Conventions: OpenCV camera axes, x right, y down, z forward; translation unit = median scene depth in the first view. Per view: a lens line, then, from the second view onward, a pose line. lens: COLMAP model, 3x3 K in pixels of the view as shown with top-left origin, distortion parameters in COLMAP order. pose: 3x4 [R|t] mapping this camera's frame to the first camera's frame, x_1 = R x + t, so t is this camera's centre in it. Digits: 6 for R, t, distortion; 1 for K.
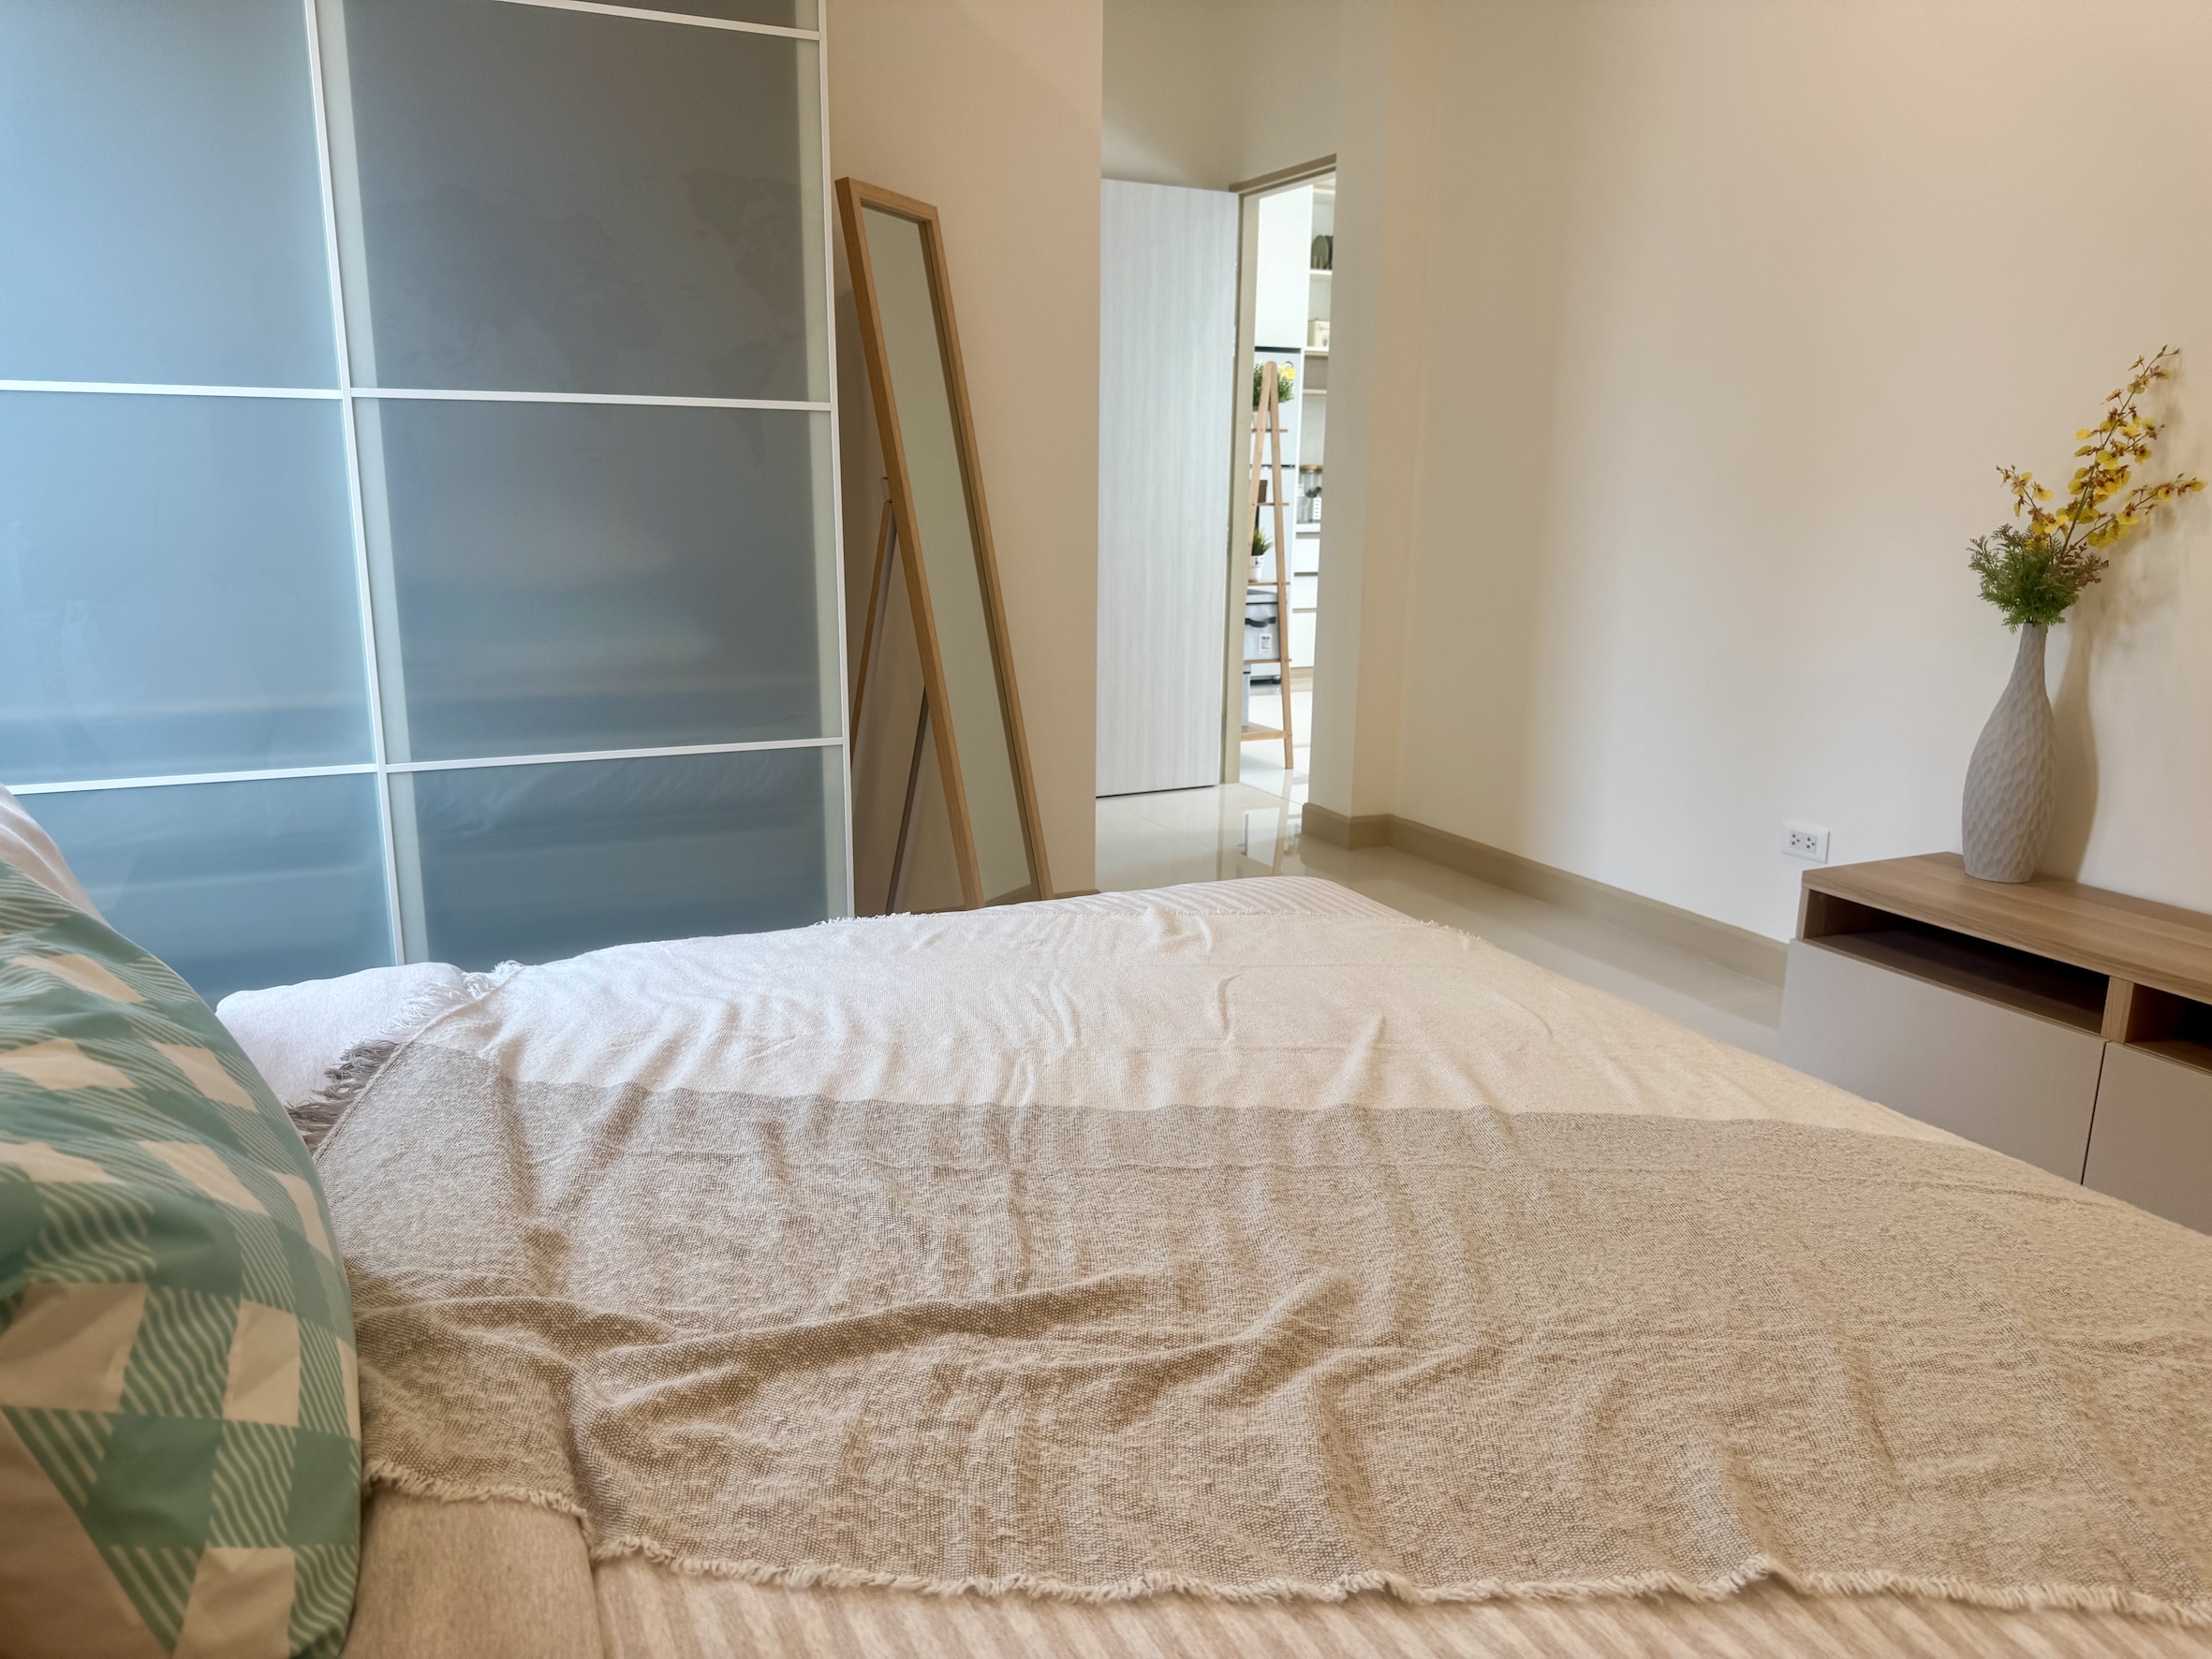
lens RADIAL K [[1614.4, 0, 1112.1], [0, 1614.4, 832.2], [0, 0, 1]] dist [0.018313, -0.018429]
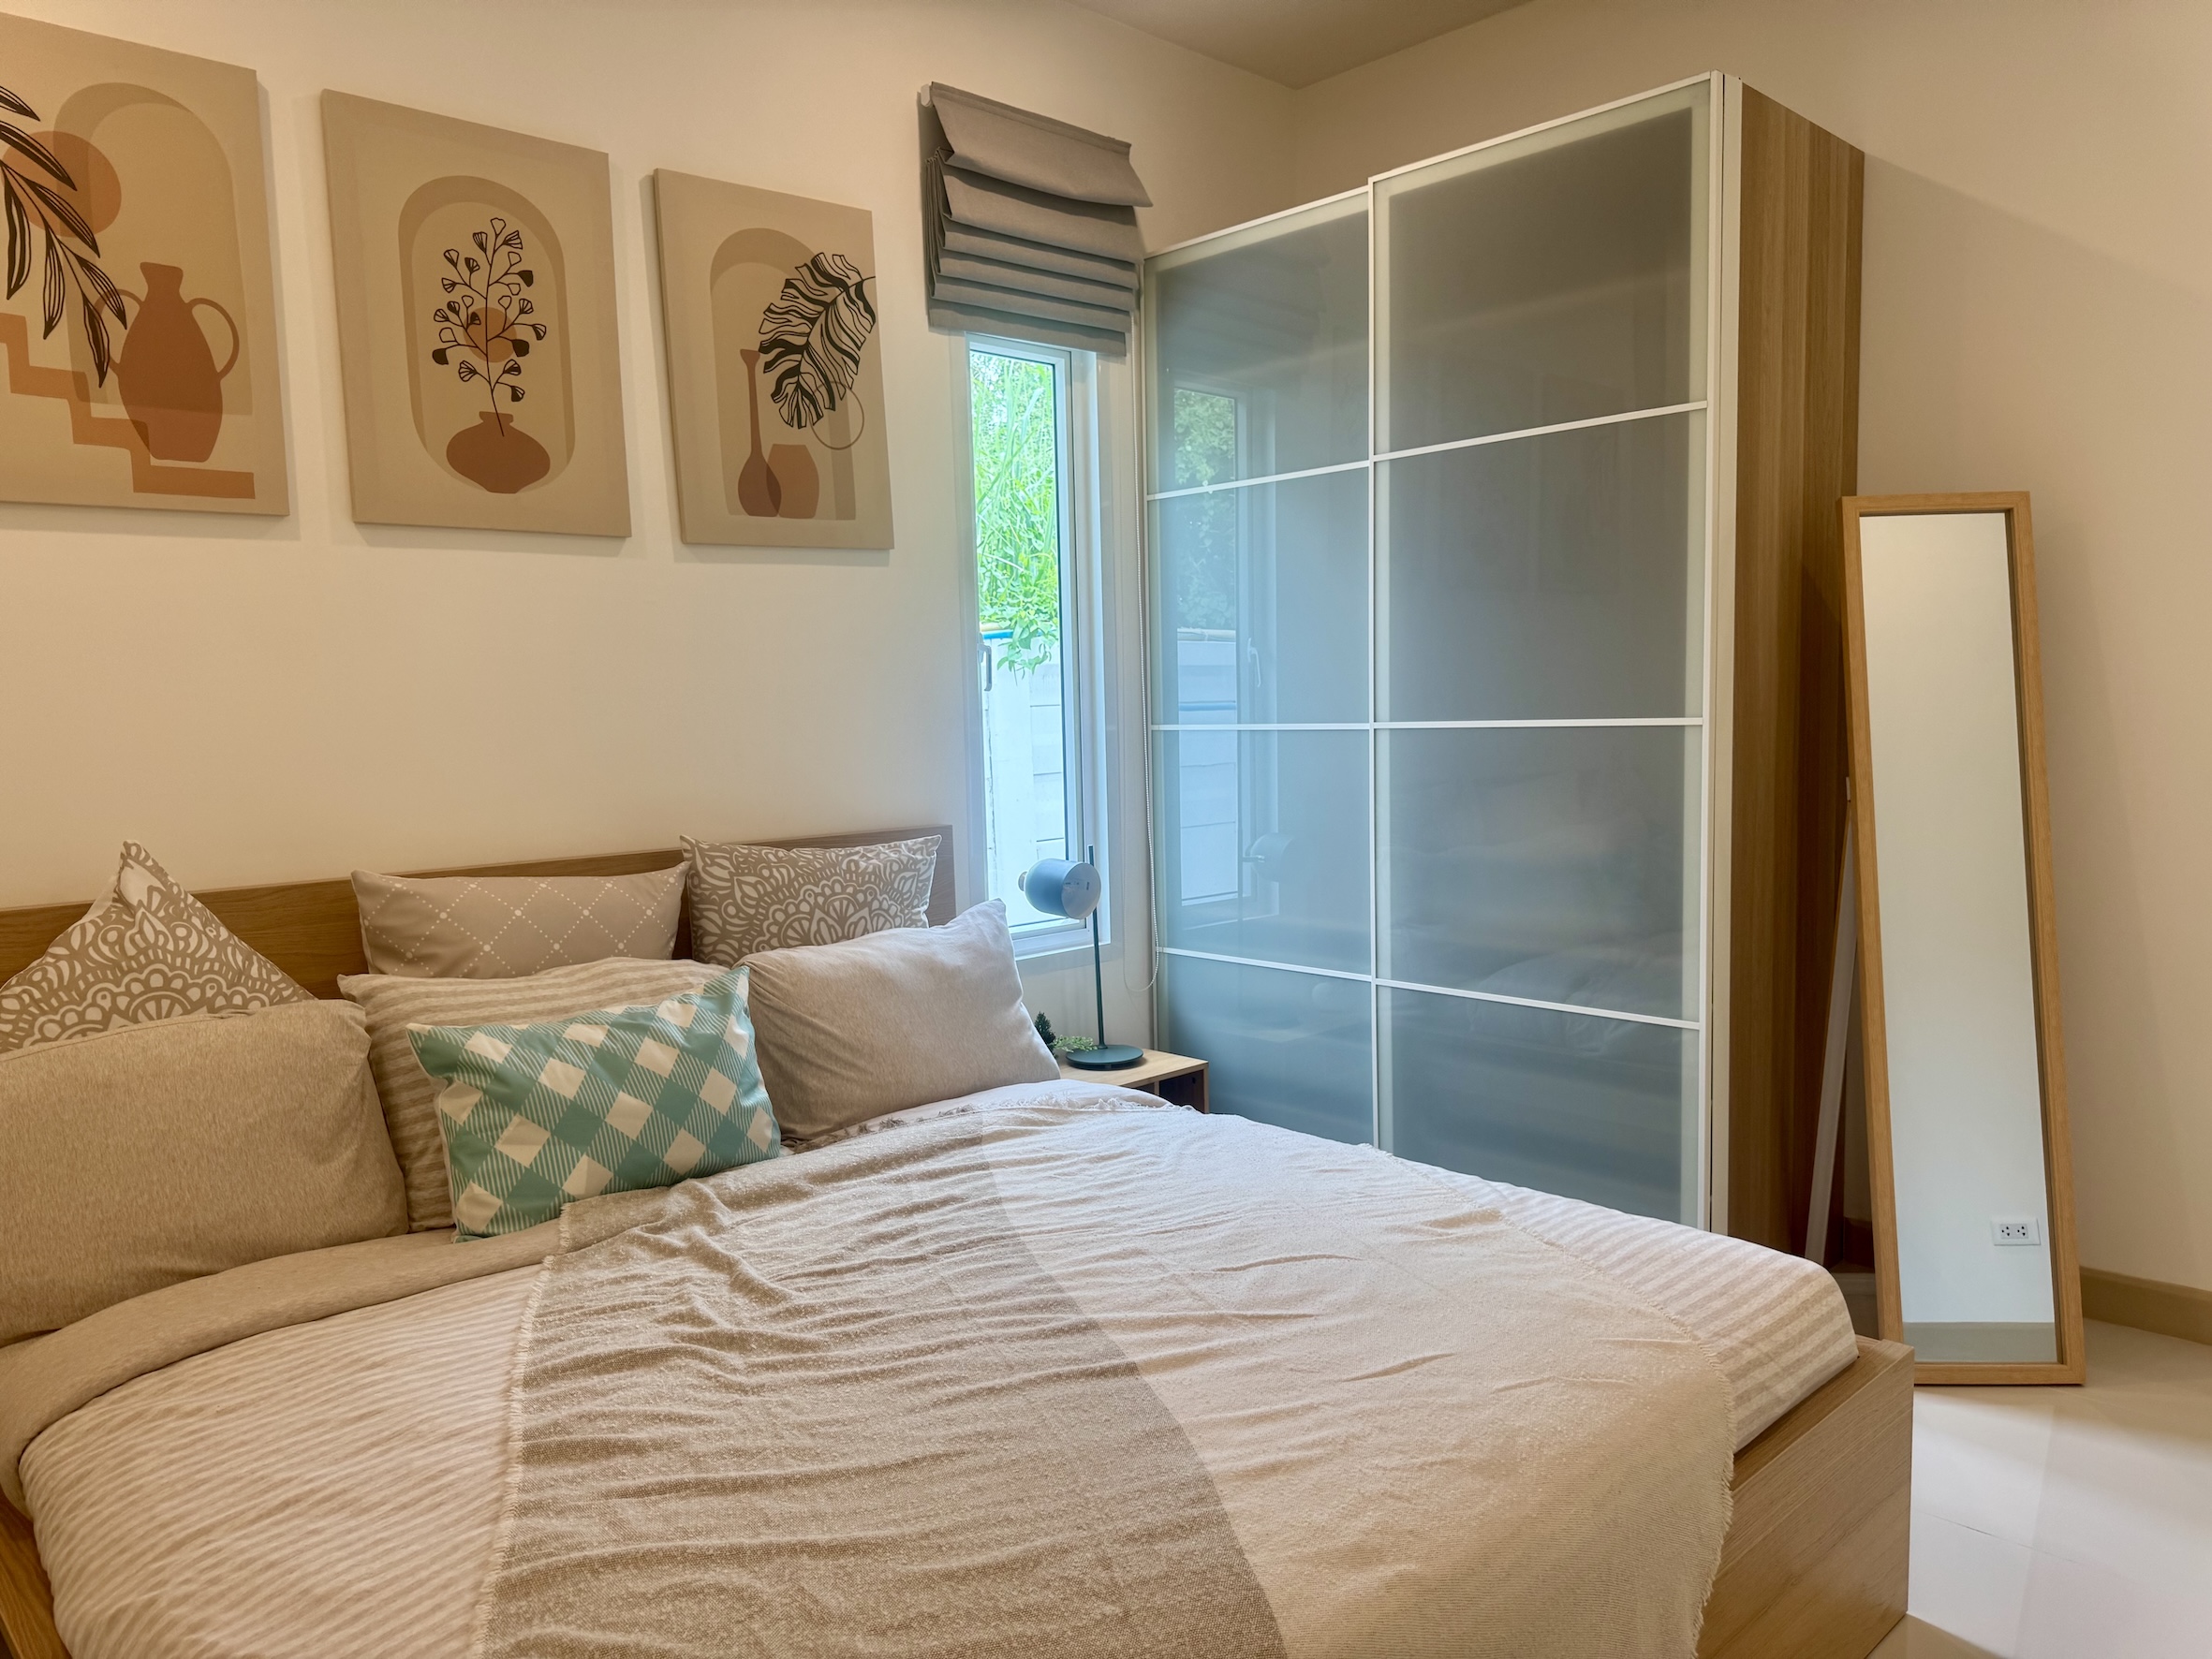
lens RADIAL K [[1614.4, 0, 1110.7], [0, 1614.4, 835.1], [0, 0, 1]] dist [0.018313, -0.018429]
pose [[0.297176, 0.063801, -0.952689, 0.949893], [-0.178051, 0.983967, 0.010356, -0.160958], [0.938075, 0.166550, 0.303771, 0.383524]]
